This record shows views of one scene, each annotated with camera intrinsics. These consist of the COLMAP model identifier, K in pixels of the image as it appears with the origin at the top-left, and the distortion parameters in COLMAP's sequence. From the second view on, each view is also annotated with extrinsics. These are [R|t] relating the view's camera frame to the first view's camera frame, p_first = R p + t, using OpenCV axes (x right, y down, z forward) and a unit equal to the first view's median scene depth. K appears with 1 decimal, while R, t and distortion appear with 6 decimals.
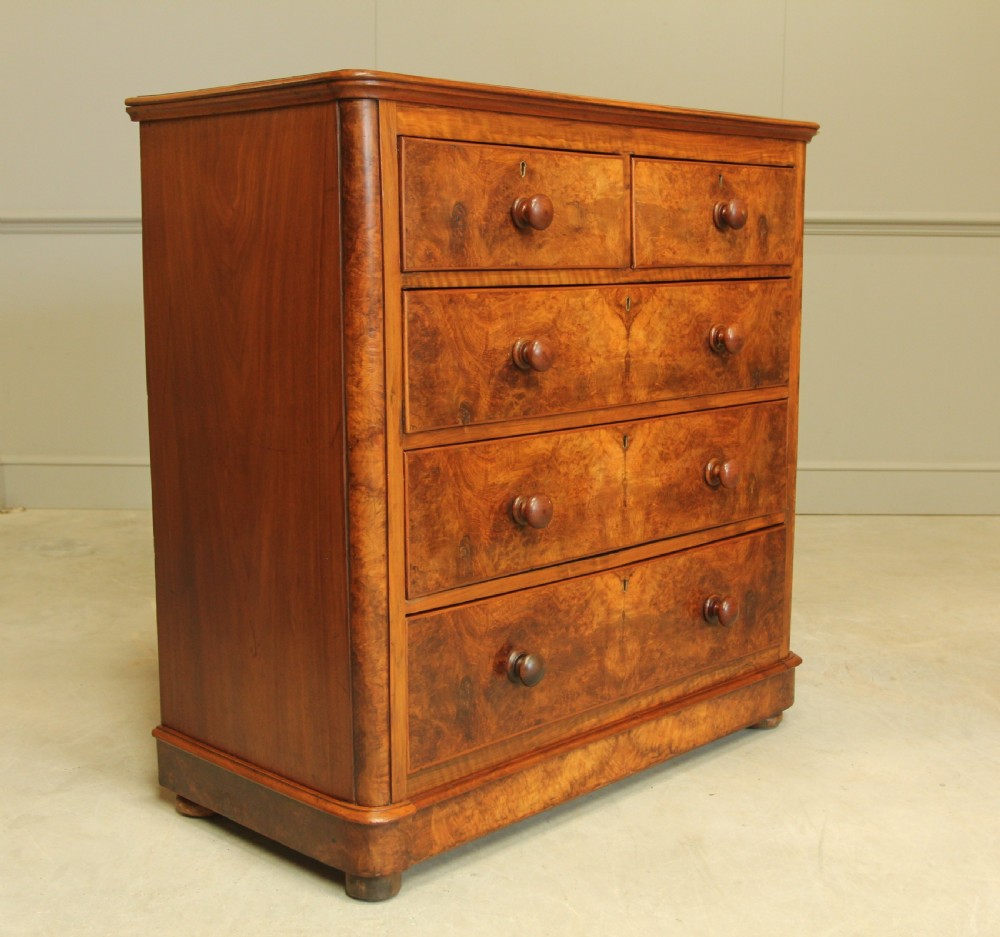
lens RADIAL K [[1431.2, 0, 500.0], [0, 1431.2, 468.5], [0, 0, 1]] dist [-0.040195, -0.021383]
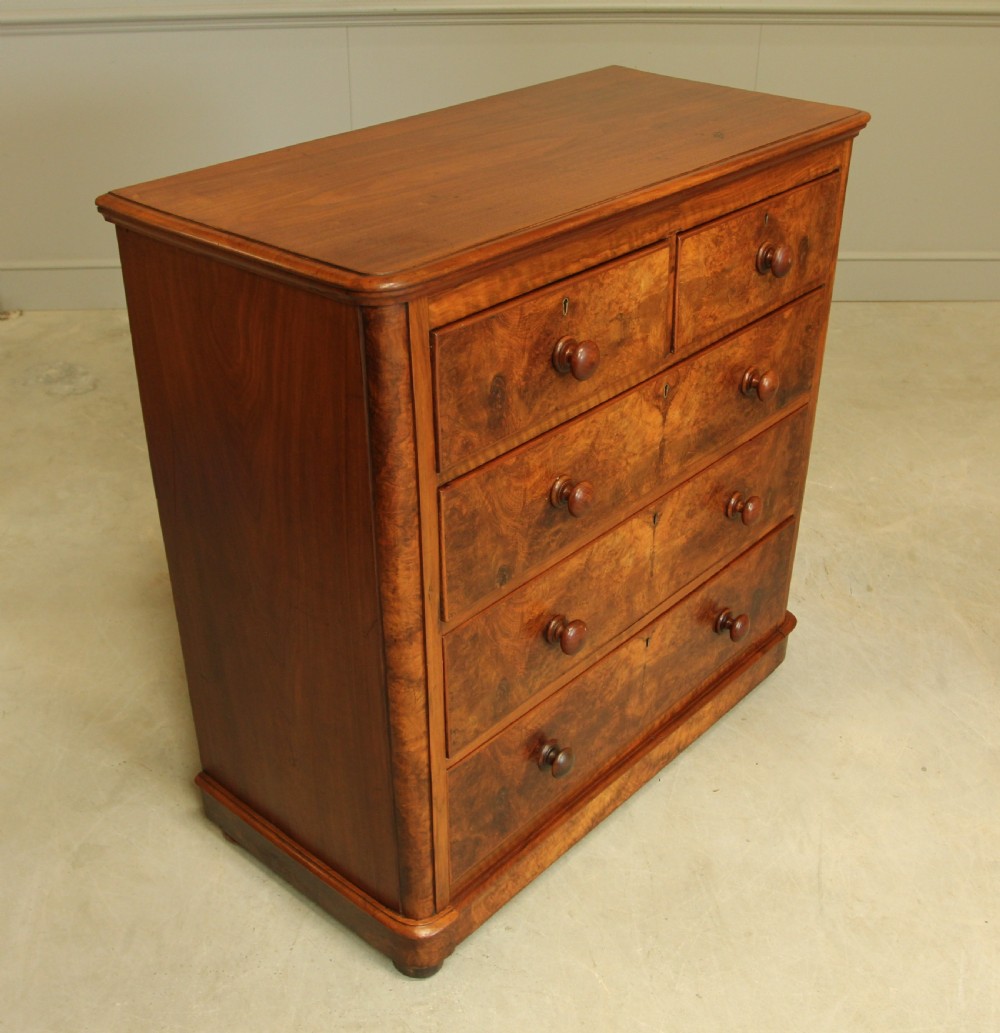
lens RADIAL K [[1237.8, 0, 471.3], [0, 1237.8, 530.4], [0, 0, 1]] dist [-0.077209, 0.028552]
pose [[0.999597, -0.023241, 0.016300, -0.059066], [0.015437, 0.926911, 0.374963, -0.380748], [-0.023823, -0.374560, 0.926896, 0.260258]]
